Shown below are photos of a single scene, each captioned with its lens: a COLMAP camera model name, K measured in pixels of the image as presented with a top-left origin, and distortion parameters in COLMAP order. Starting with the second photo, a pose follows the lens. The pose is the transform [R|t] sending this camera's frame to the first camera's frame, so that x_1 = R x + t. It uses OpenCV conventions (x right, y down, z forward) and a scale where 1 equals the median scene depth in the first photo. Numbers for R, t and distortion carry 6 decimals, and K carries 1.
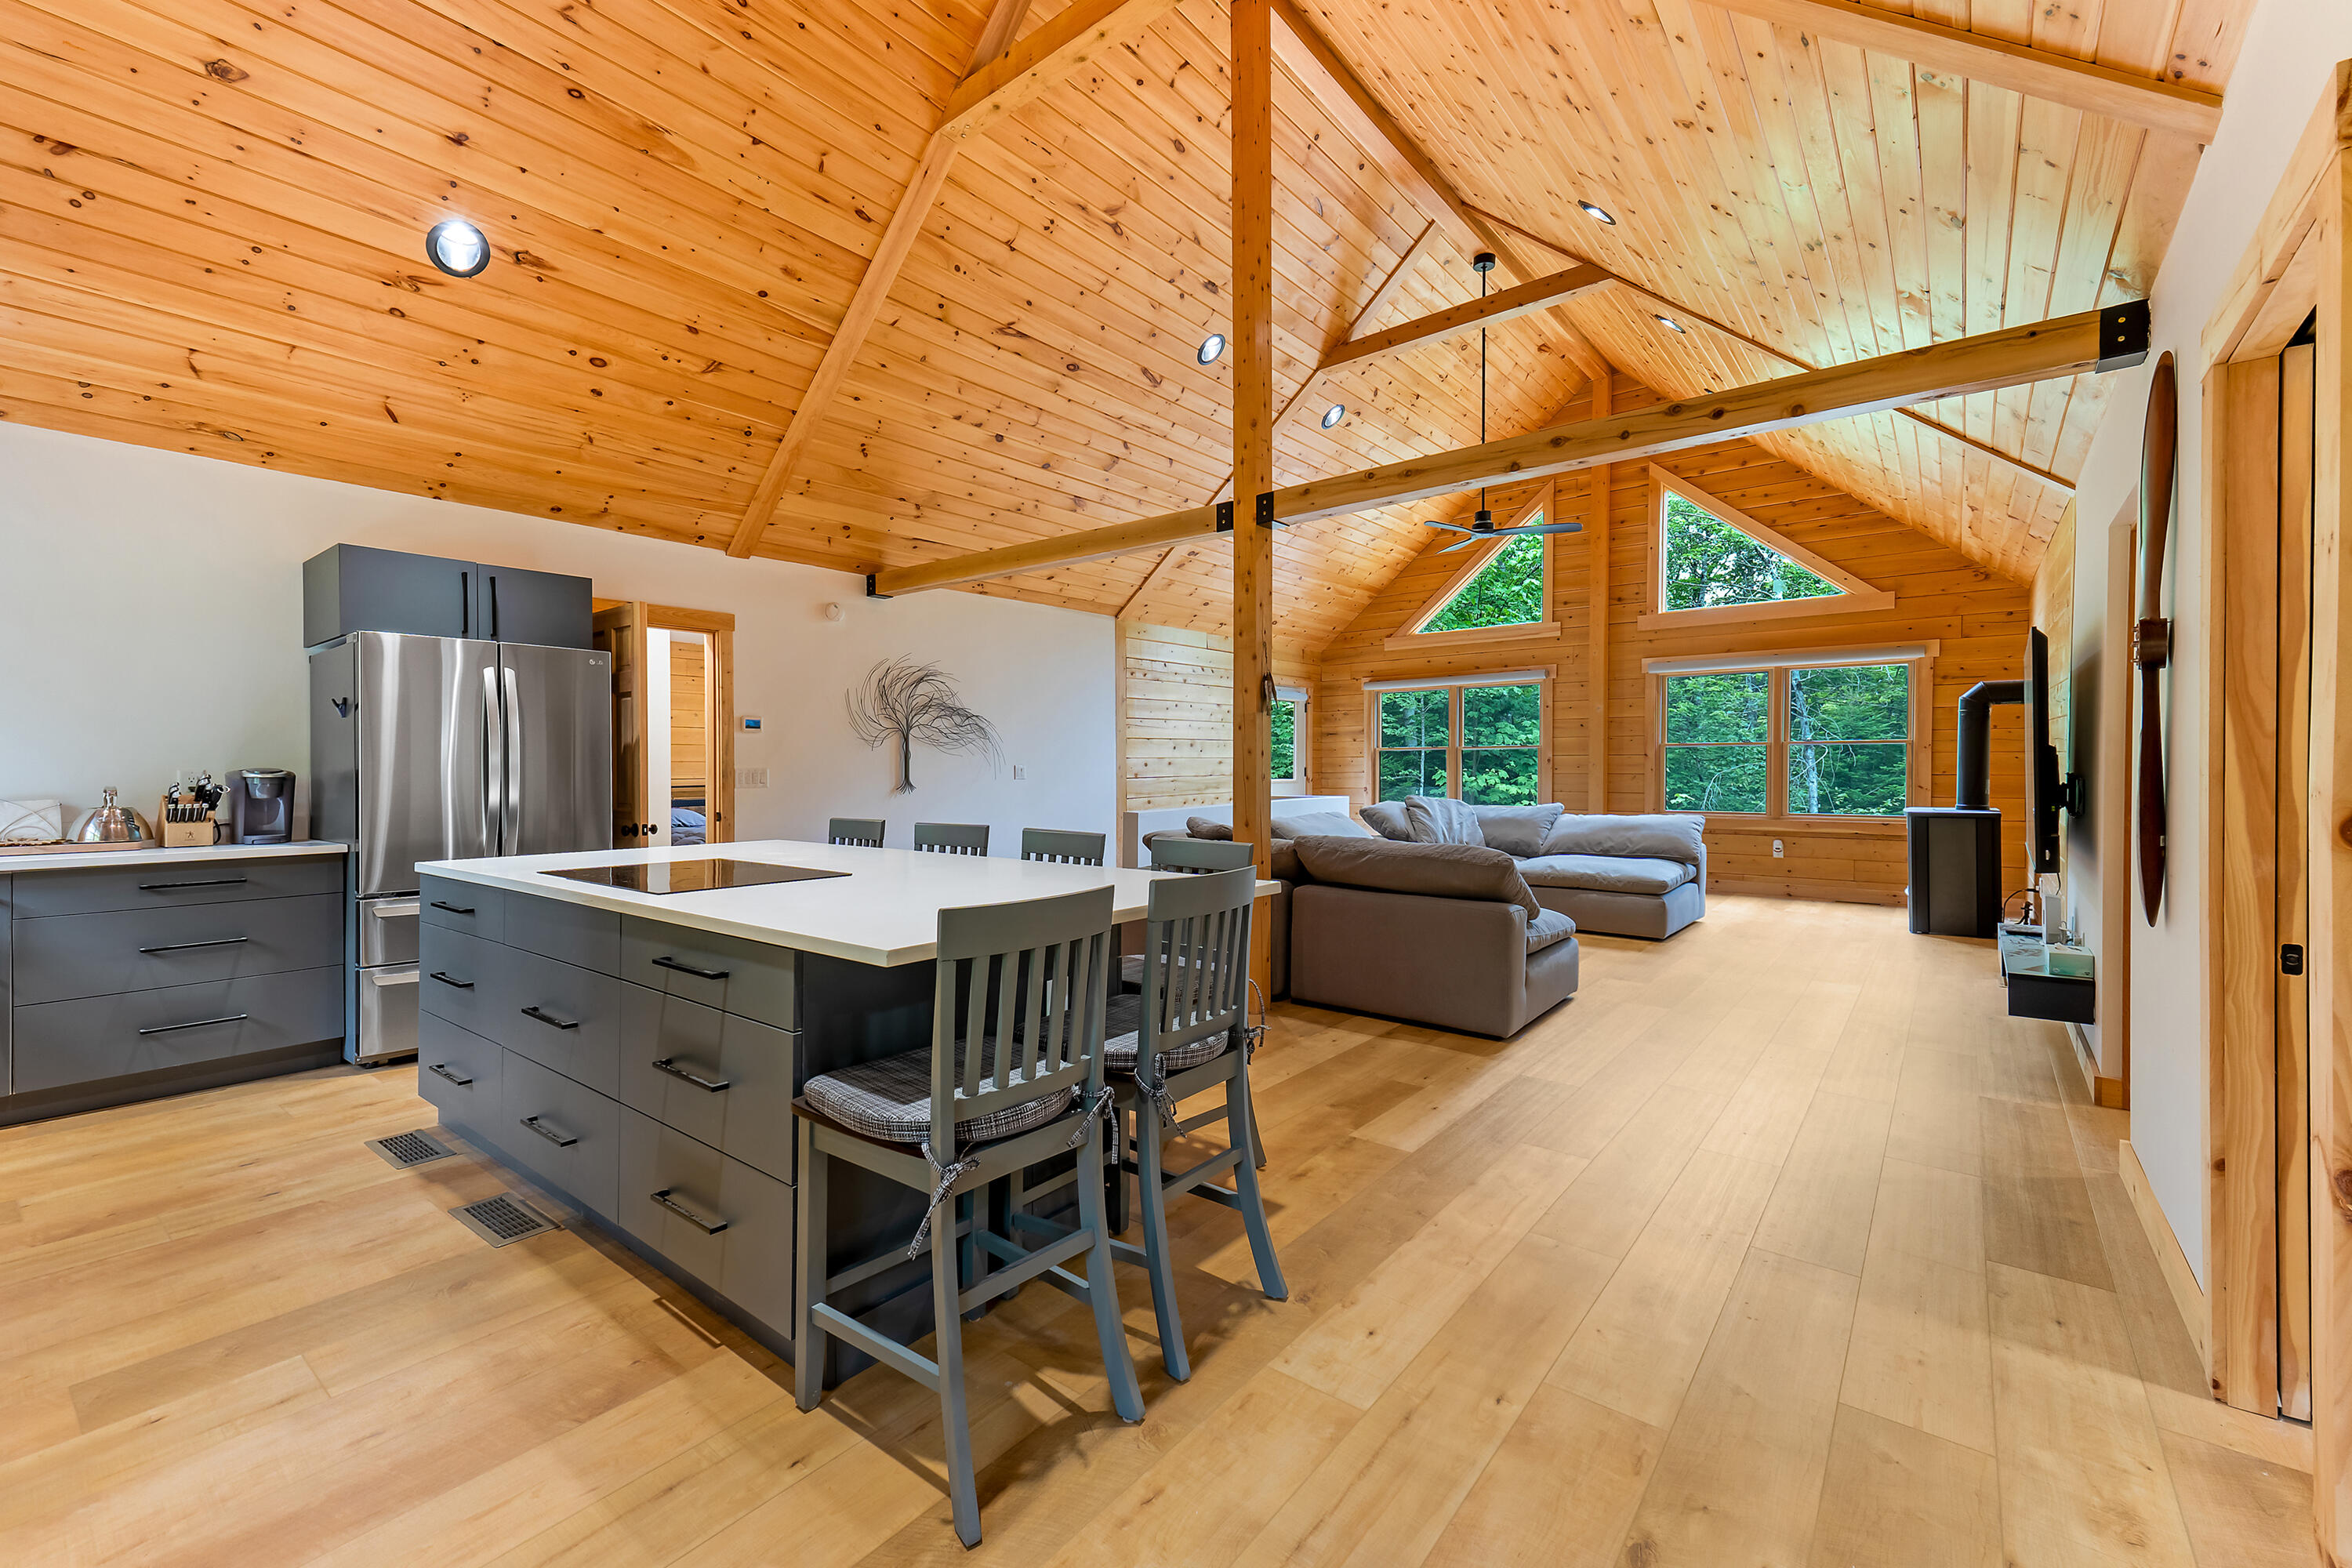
lens RADIAL K [[971.9, 0, 1155.5], [0, 971.9, 798.1], [0, 0, 1]] dist [0.025456, -0.002047]
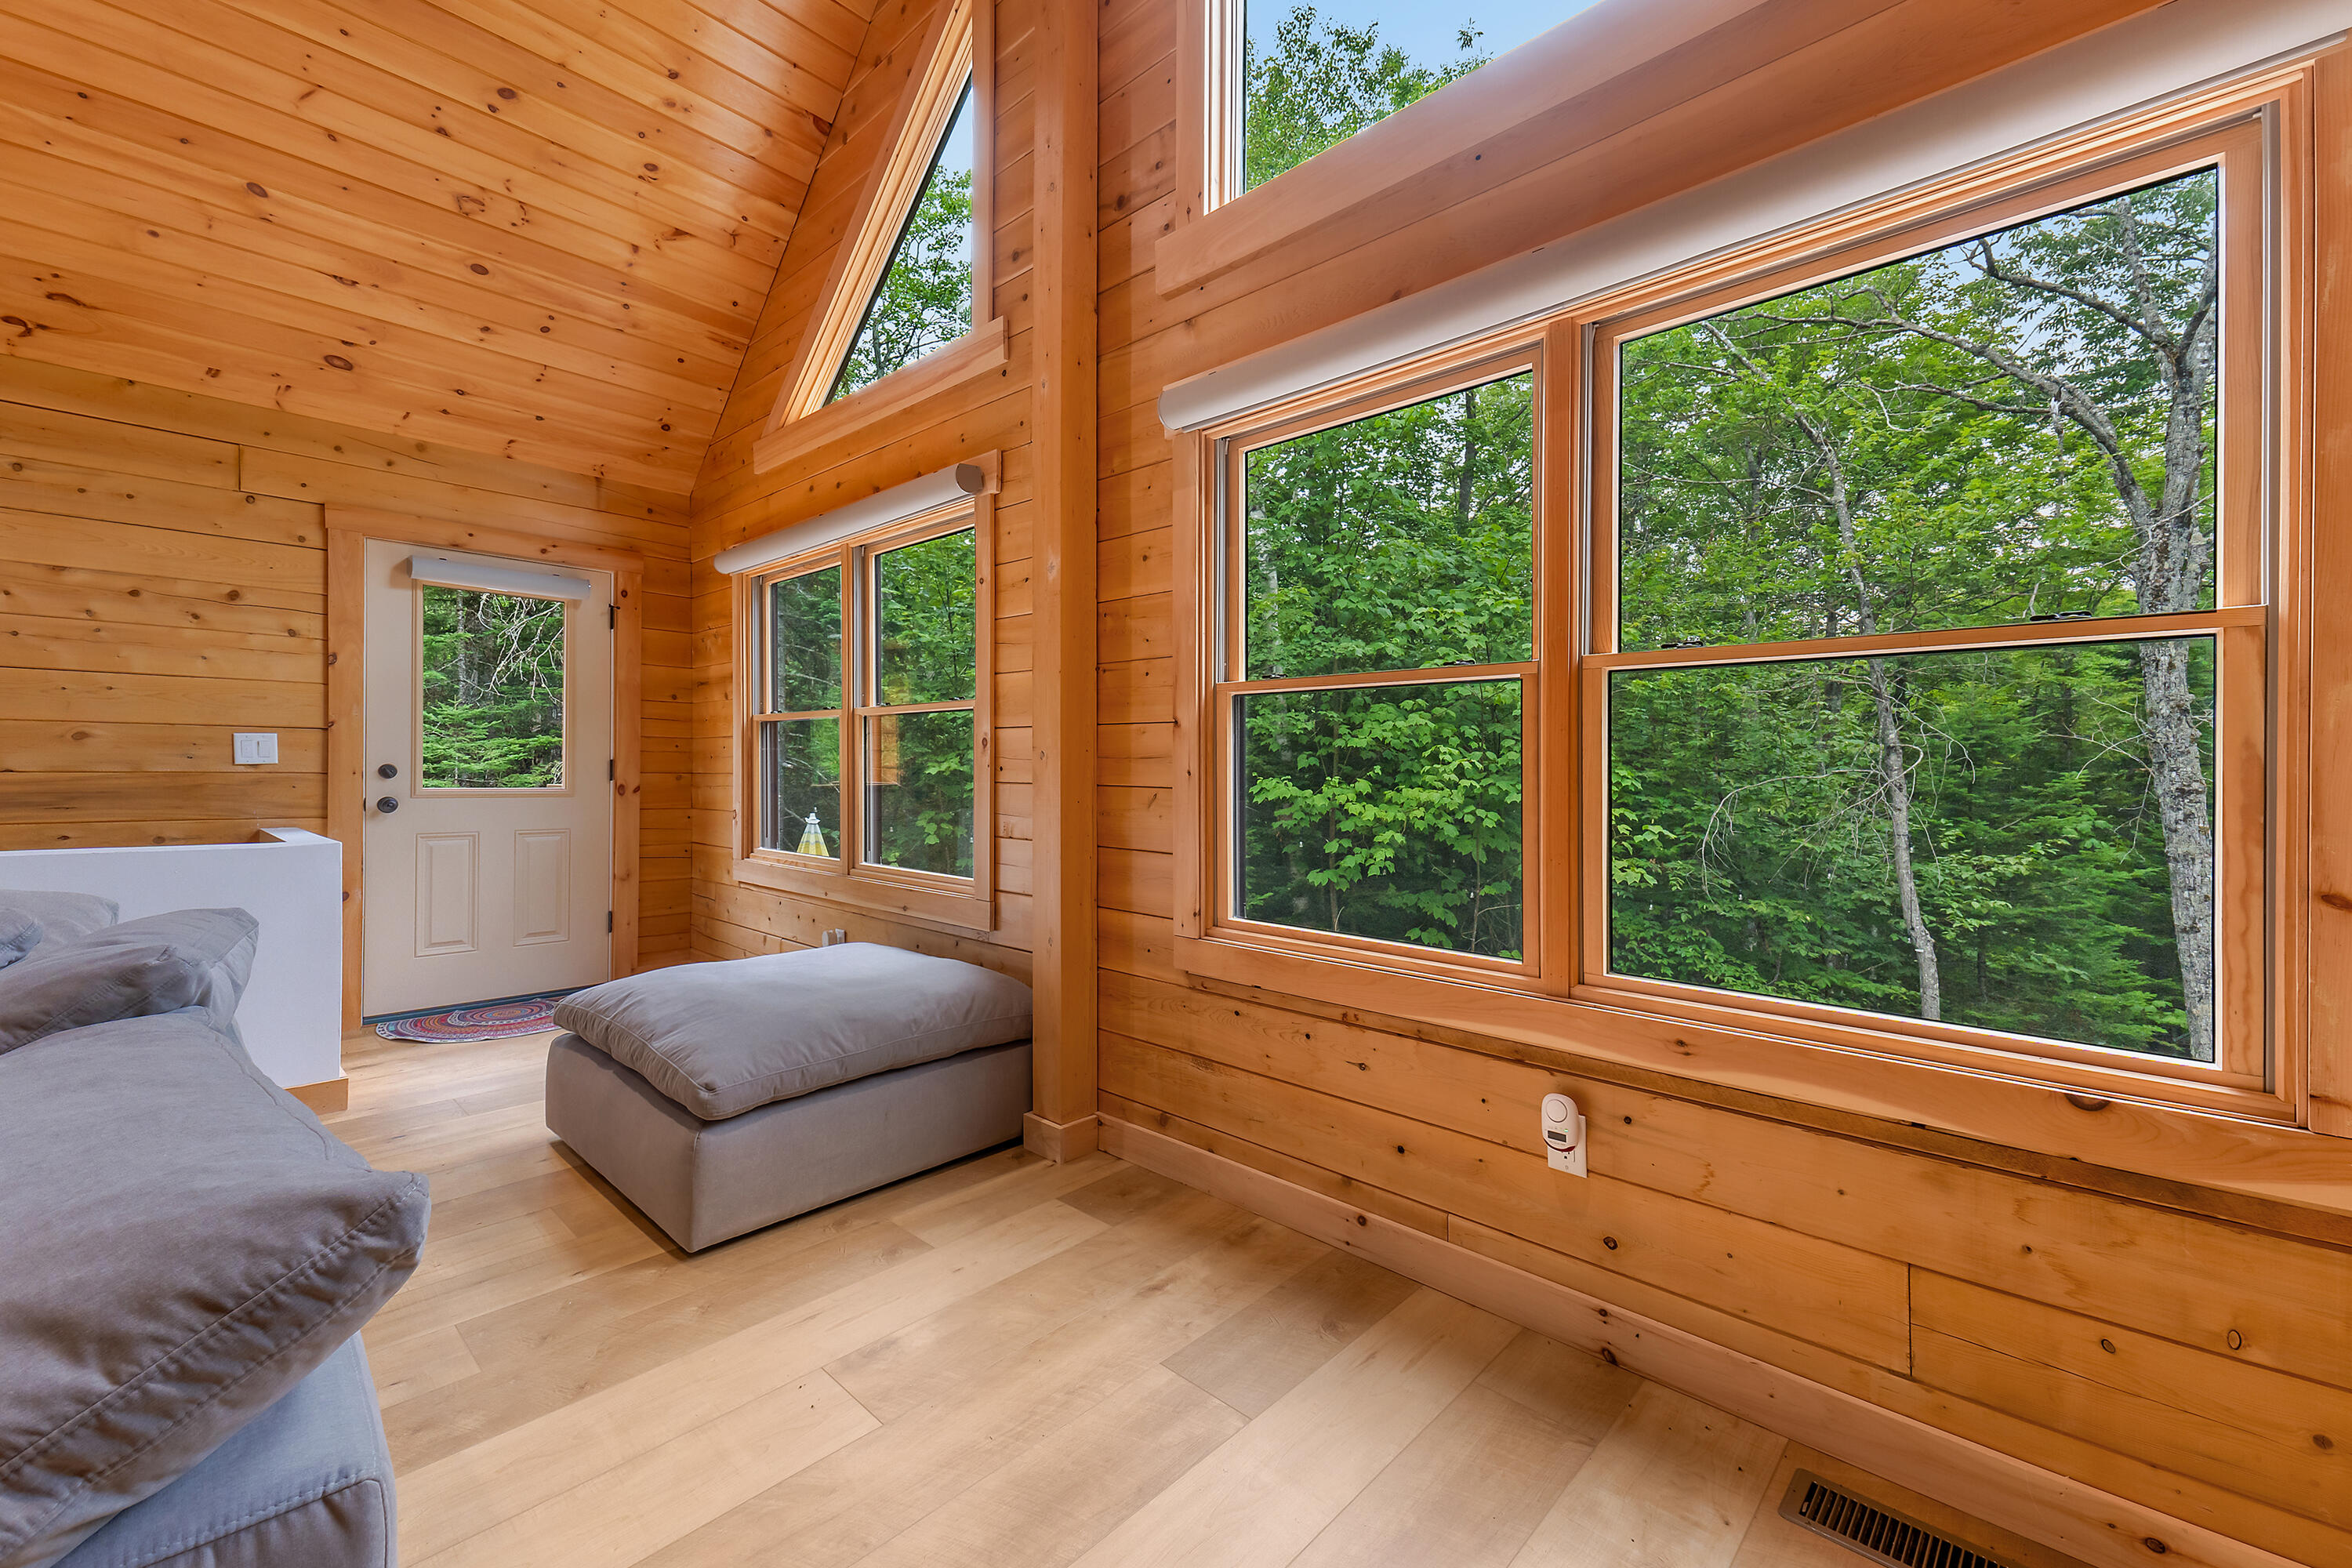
lens RADIAL K [[971.9, 0, 1181.0], [0, 971.9, 780.8], [0, 0, 1]] dist [0.025456, -0.002047]
pose [[0.997574, 0.017015, -0.067498, 0.544733], [-0.018747, 0.999509, -0.025104, -0.020511], [0.067038, 0.026308, 0.997404, 0.746465]]
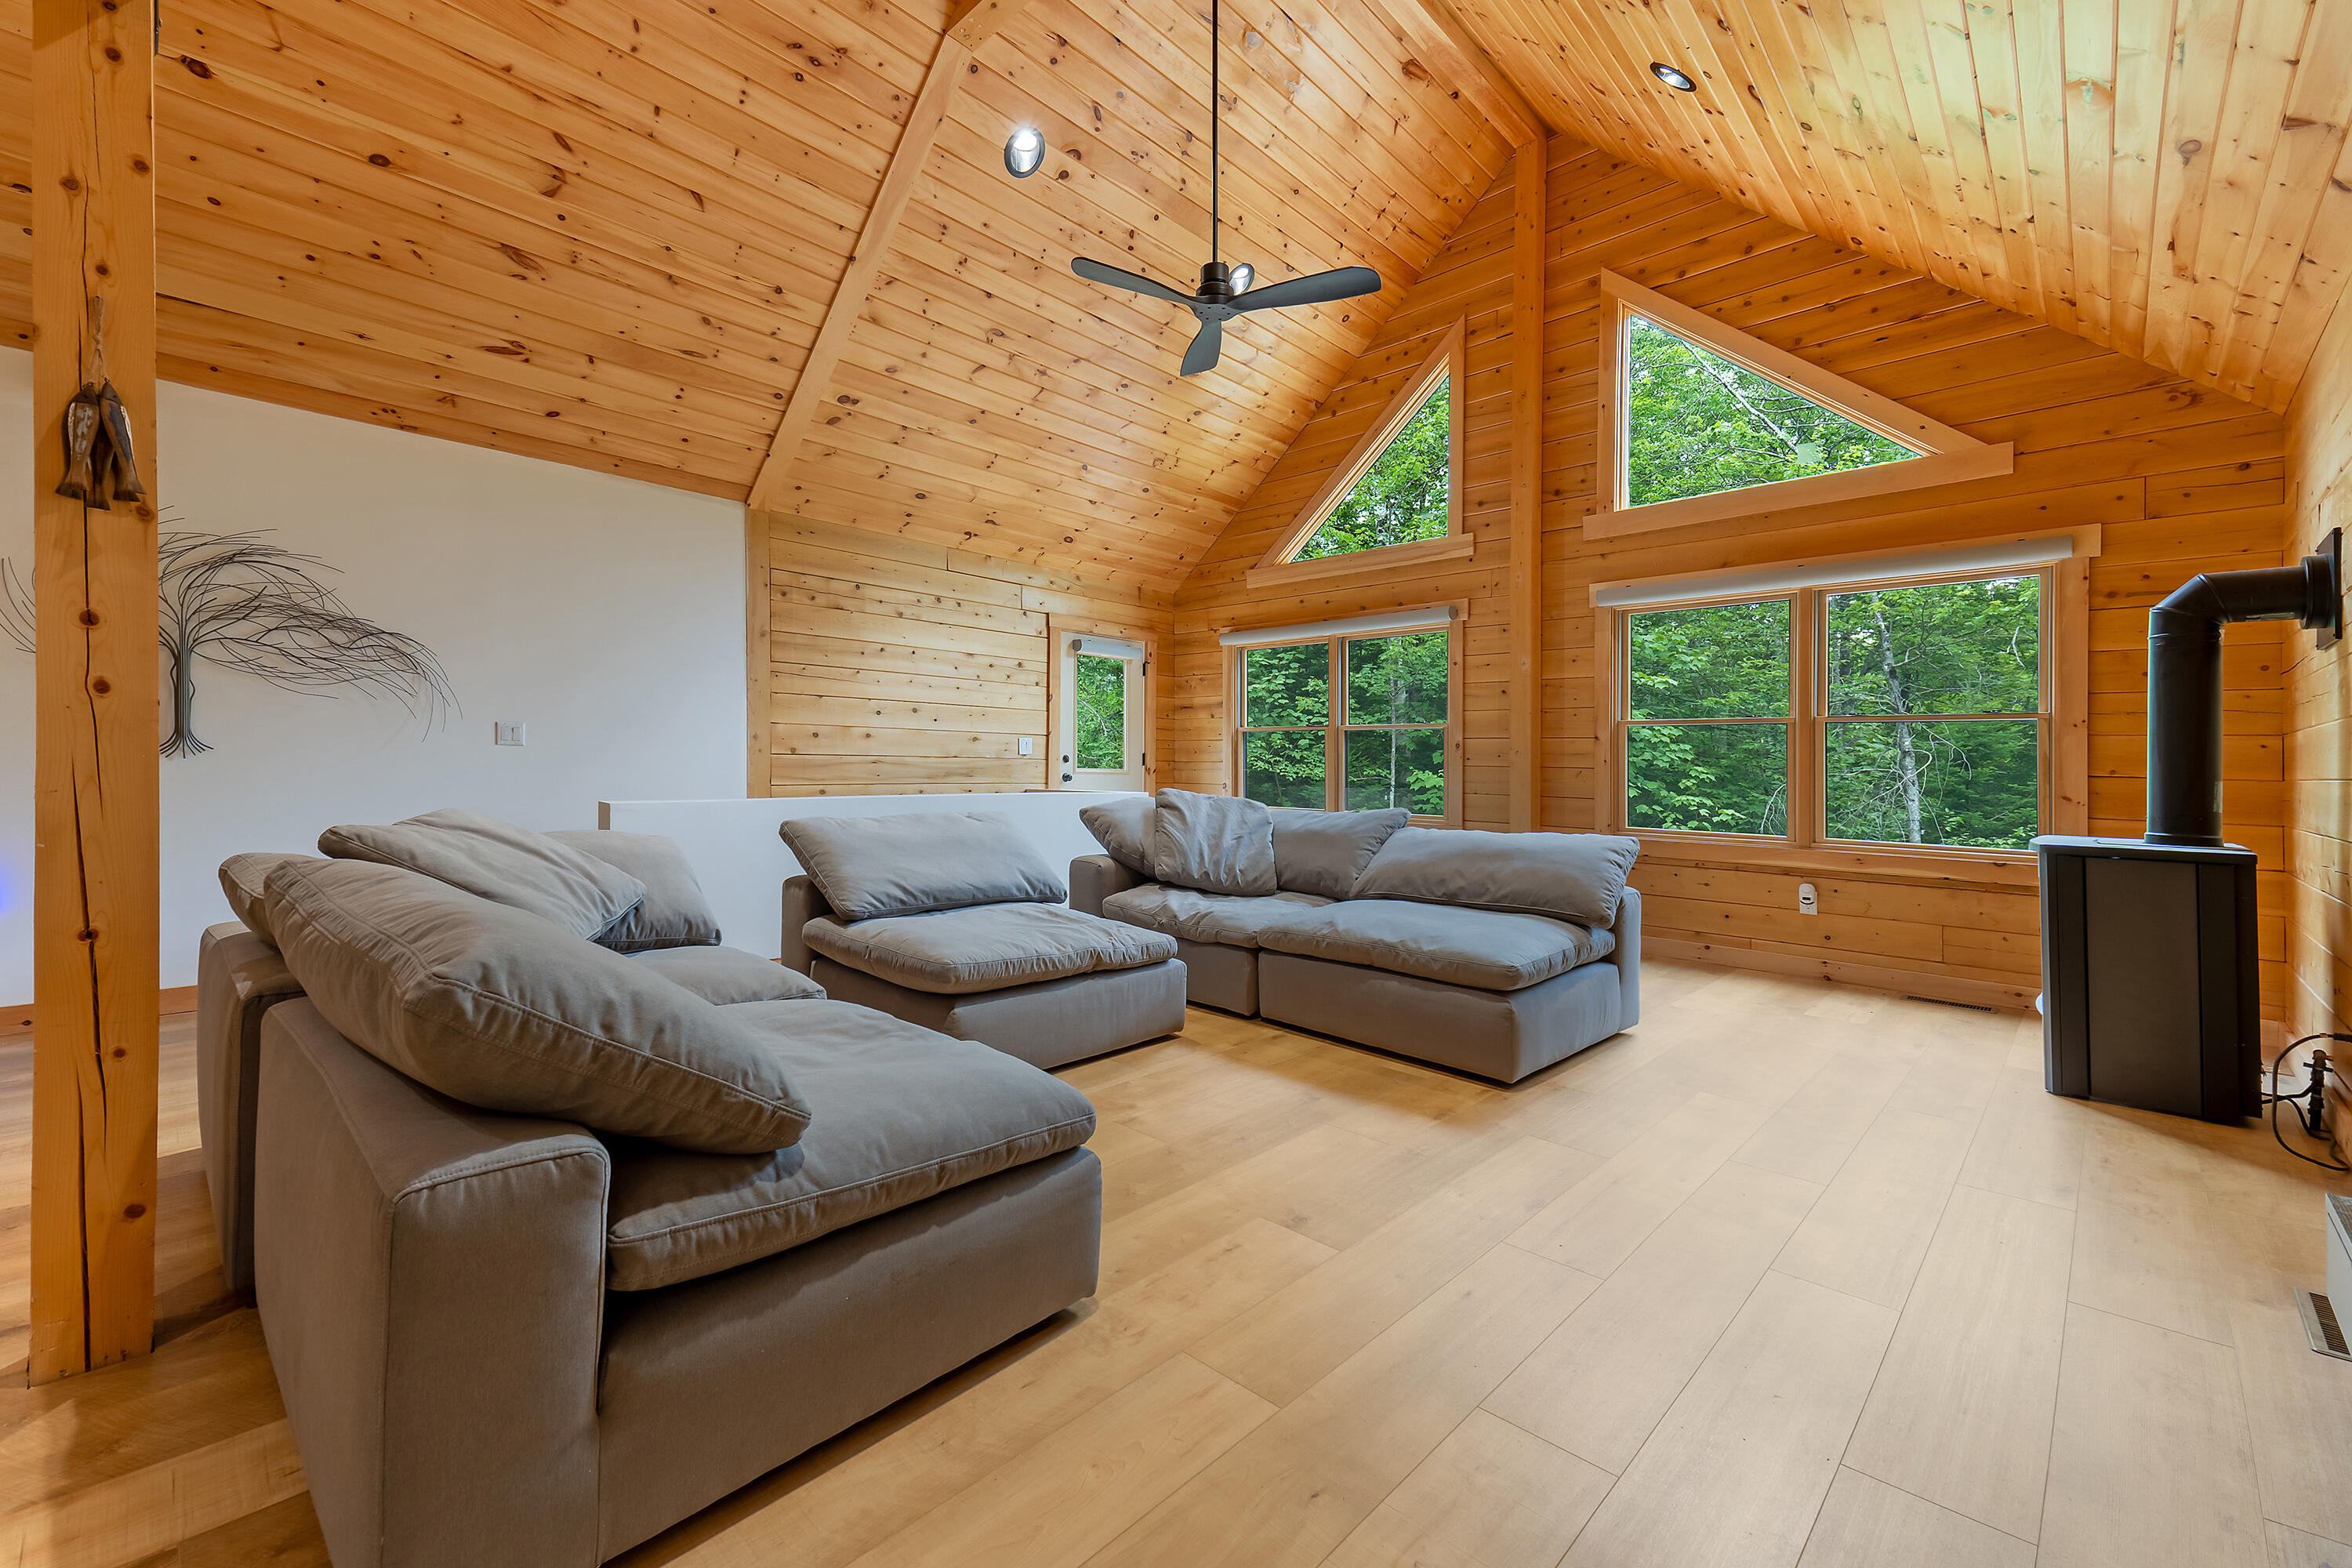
lens RADIAL K [[971.9, 0, 1173.3], [0, 971.9, 767.1], [0, 0, 1]] dist [0.025456, -0.002047]
pose [[0.997090, 0.024604, -0.072154, 0.289283], [-0.027369, 0.998918, -0.037588, 0.005590], [0.071151, 0.039453, 0.996685, 0.374394]]
